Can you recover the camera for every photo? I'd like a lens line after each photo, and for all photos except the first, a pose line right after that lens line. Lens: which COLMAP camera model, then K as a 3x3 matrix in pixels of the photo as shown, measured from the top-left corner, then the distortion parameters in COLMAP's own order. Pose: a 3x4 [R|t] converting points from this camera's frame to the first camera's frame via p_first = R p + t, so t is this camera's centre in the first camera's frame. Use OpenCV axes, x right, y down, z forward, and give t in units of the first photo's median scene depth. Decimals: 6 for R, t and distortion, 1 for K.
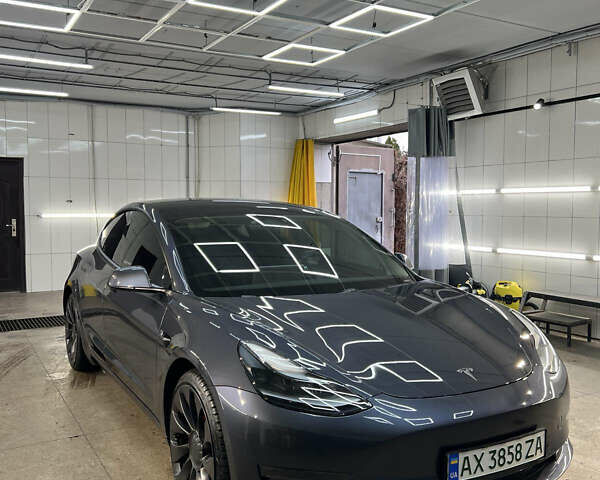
lens RADIAL K [[604.3, 0, 302.2], [0, 604.3, 239.2], [0, 0, 1]] dist [0.001648, 0.000000]
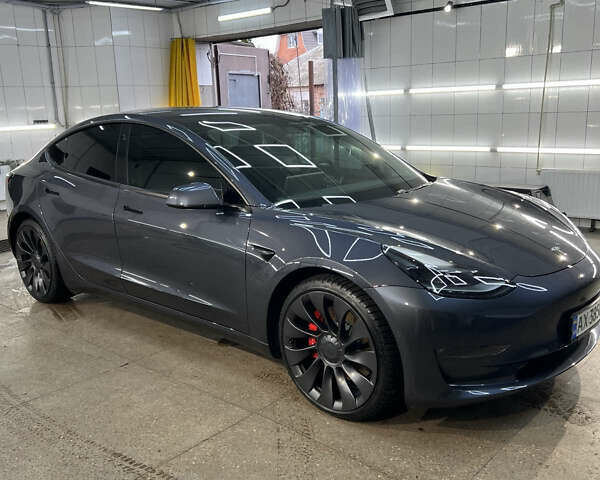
lens RADIAL K [[604.3, 0, 317.5], [0, 604.3, 248.5], [0, 0, 1]] dist [0.001648, 0.000000]
pose [[0.943401, -0.105037, 0.314583, -0.178367], [0.048824, 0.982174, 0.181524, -0.007814], [-0.328042, -0.155890, 0.931712, 0.012612]]
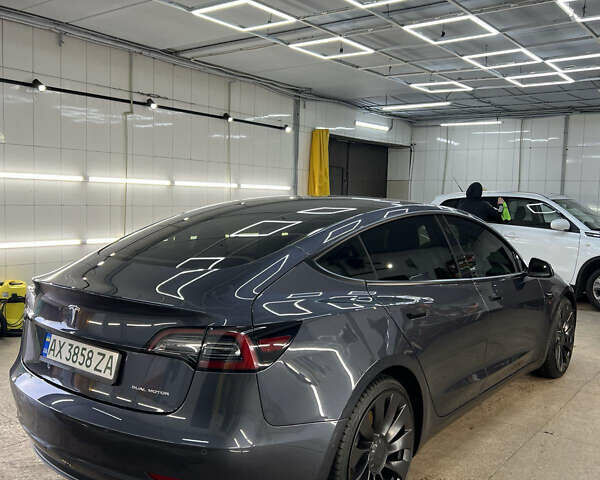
lens RADIAL K [[604.3, 0, 299.4], [0, 604.3, 238.3], [0, 0, 1]] dist [0.001648, 0.000000]
pose [[-0.368872, -0.076023, 0.926366, -0.558271], [0.023678, 0.995557, 0.091130, -0.054234], [-0.929179, 0.055549, -0.365433, 0.848223]]
